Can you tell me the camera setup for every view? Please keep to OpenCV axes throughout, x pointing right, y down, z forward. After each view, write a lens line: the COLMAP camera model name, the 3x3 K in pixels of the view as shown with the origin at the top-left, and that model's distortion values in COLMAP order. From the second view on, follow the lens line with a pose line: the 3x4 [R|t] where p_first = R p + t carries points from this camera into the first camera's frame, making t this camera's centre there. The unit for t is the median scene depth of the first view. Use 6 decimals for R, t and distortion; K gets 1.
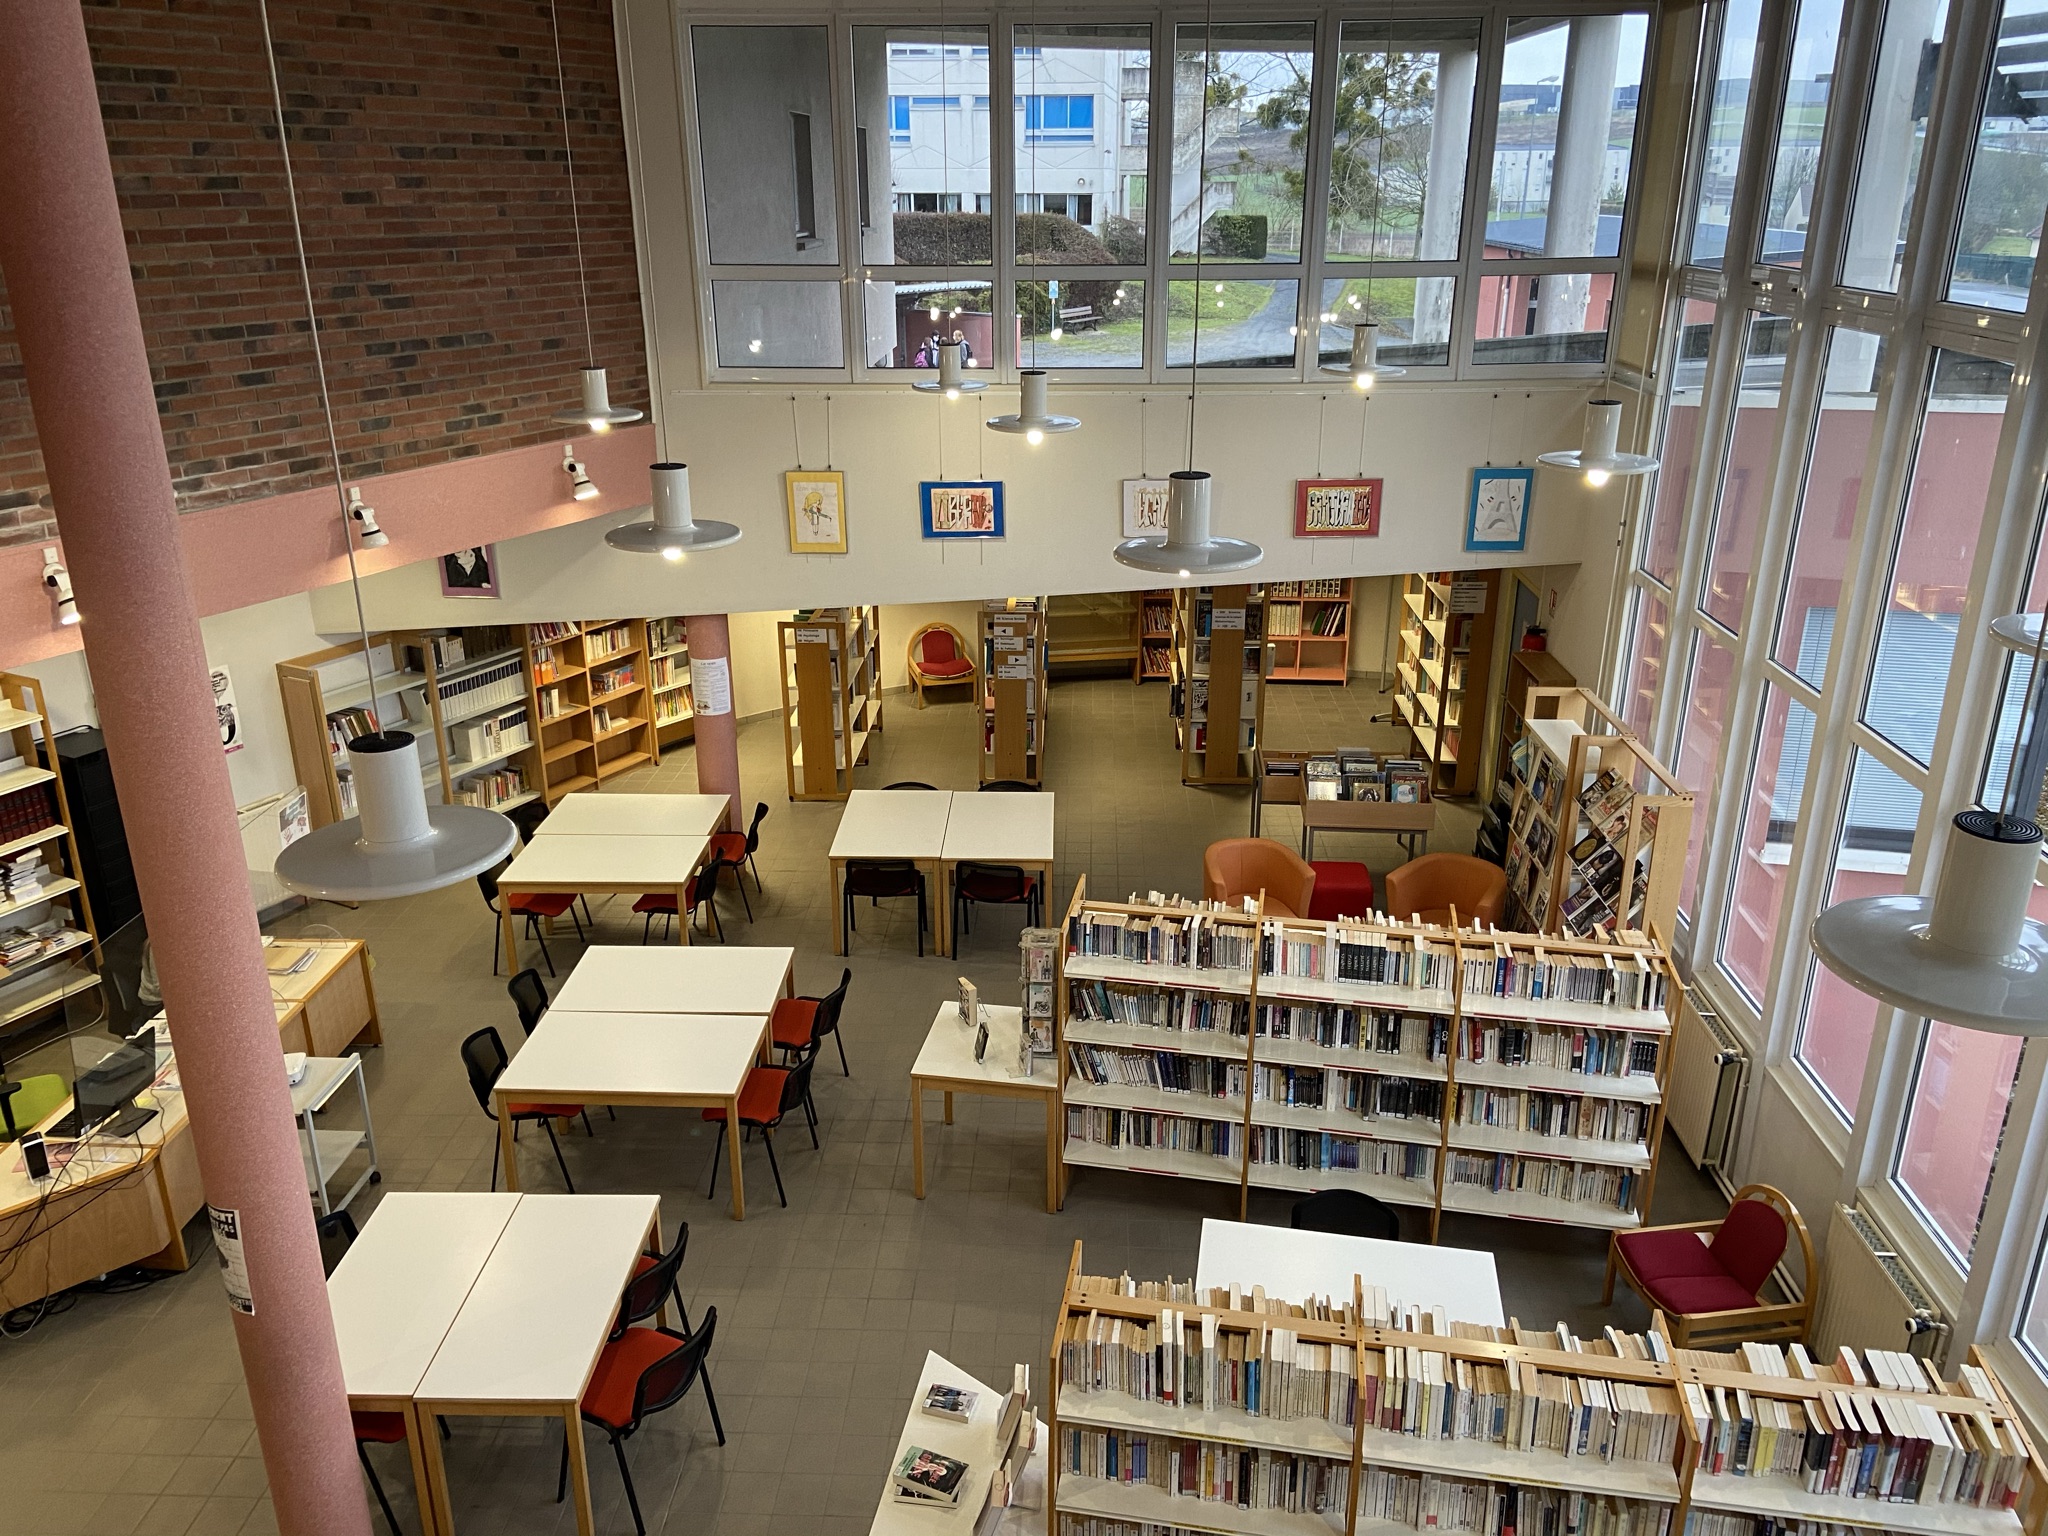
lens RADIAL K [[1564.4, 0, 1017.7], [0, 1564.4, 765.9], [0, 0, 1]] dist [0.111858, -0.106278]
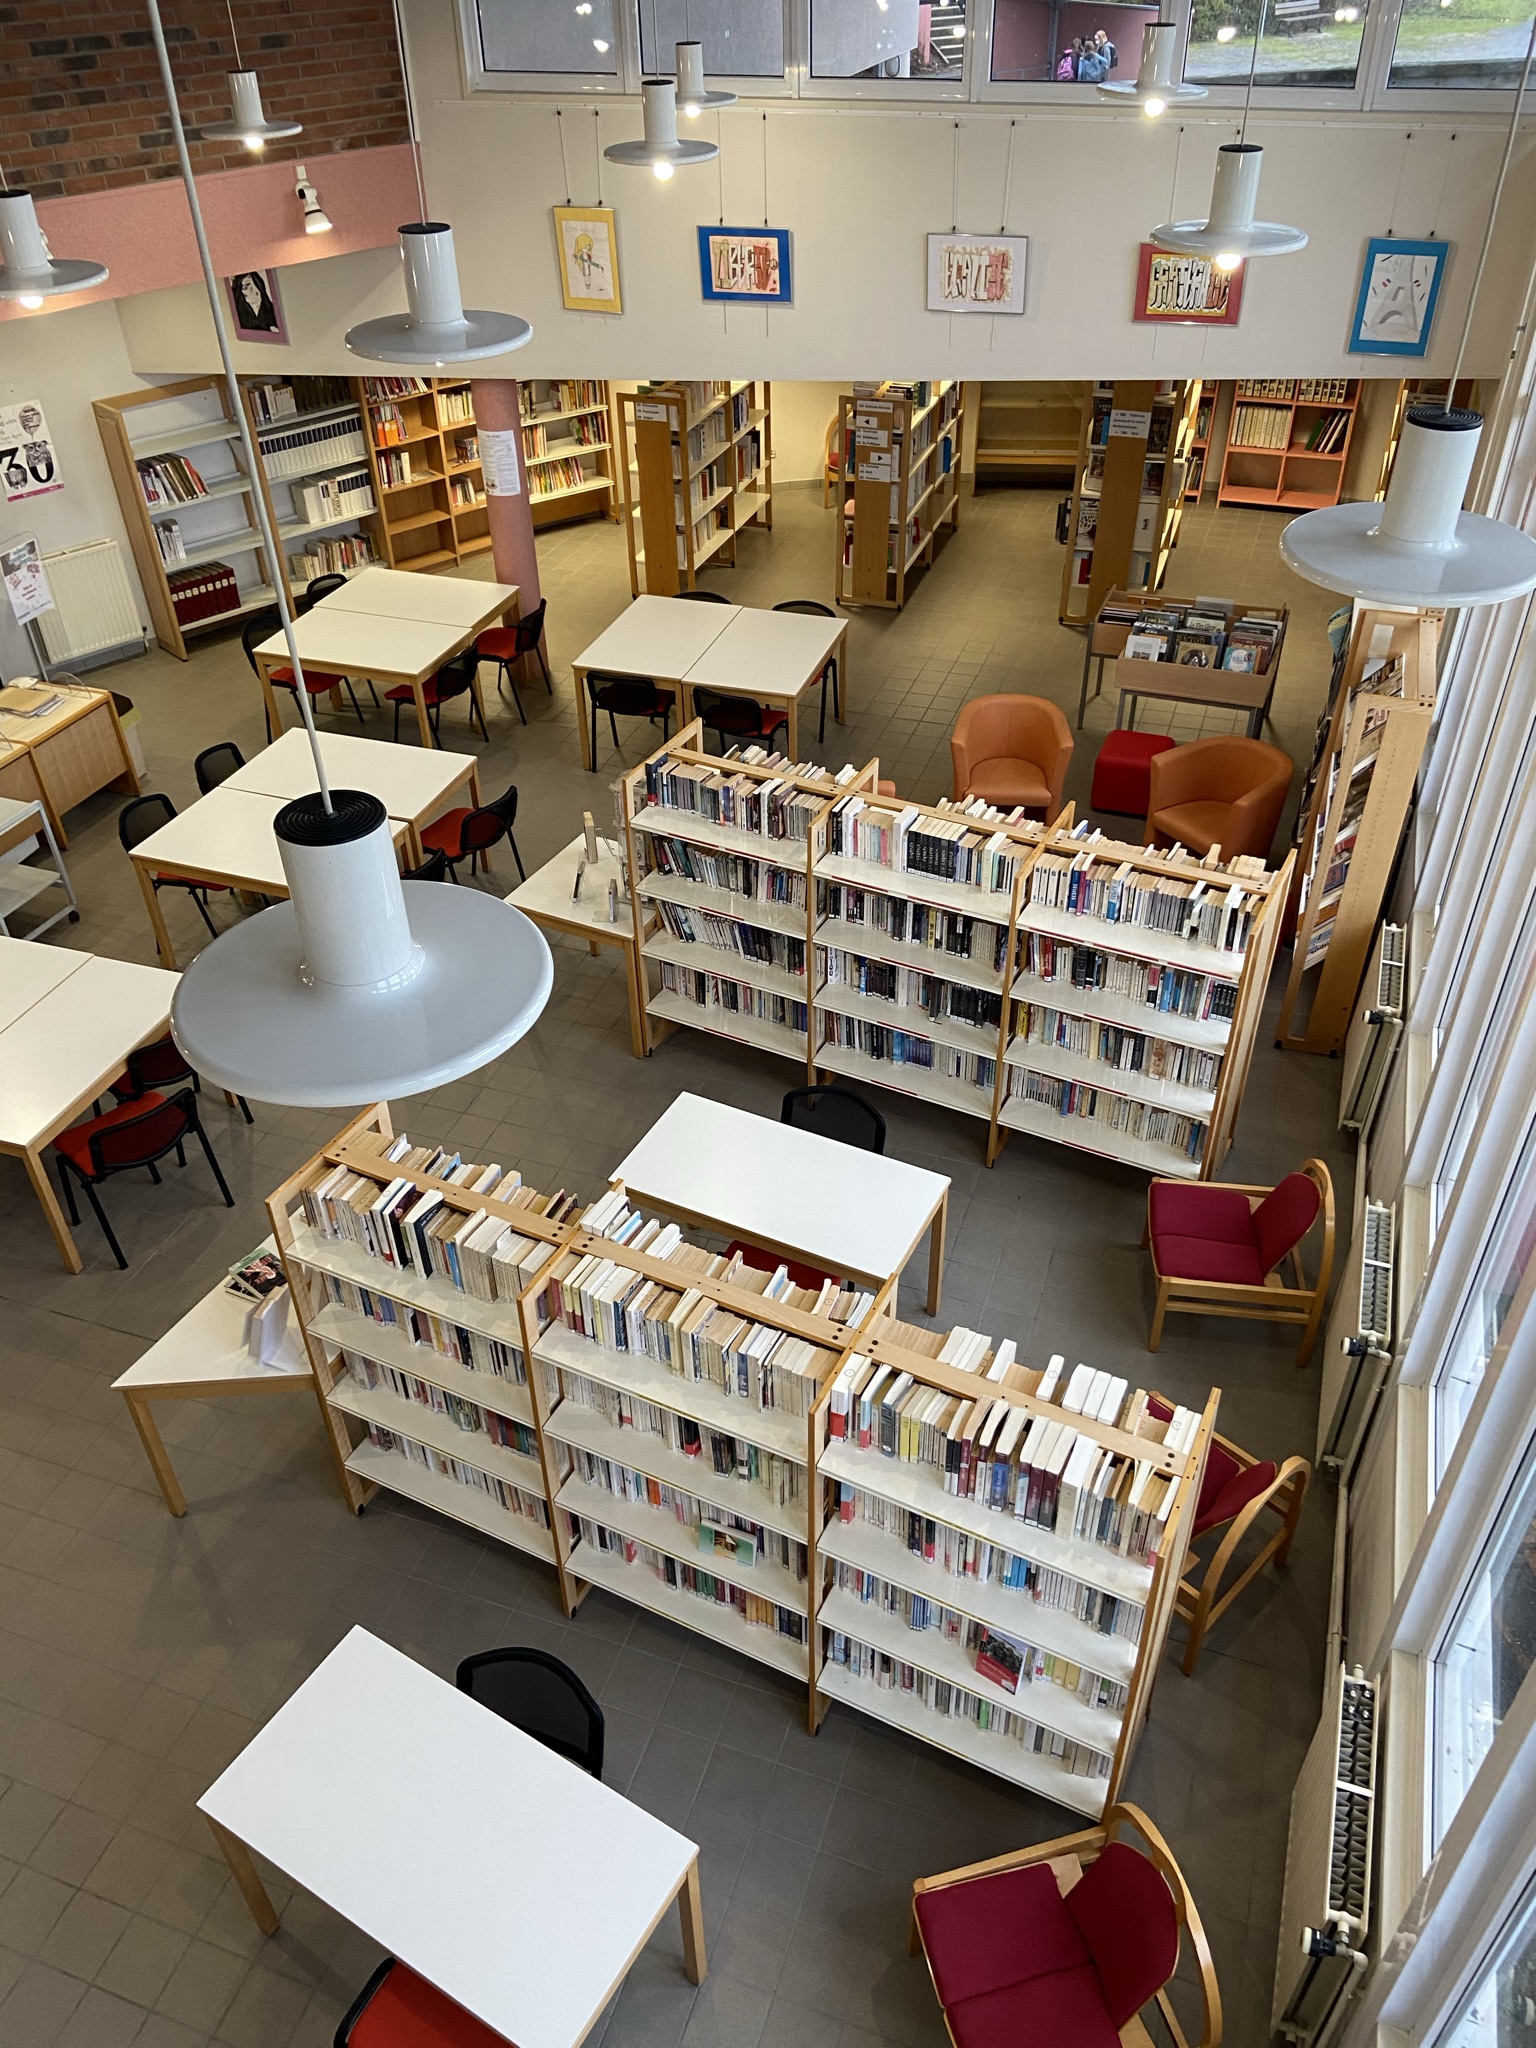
lens RADIAL K [[1569.1, 0, 728.7], [0, 1569.1, 1022.0], [0, 0, 1]] dist [0.117844, -0.150767]
pose [[0.952970, 0.167310, -0.252696, 0.246869], [-0.089710, 0.952167, 0.292114, -0.024258], [0.289482, -0.255707, 0.922396, 0.089056]]
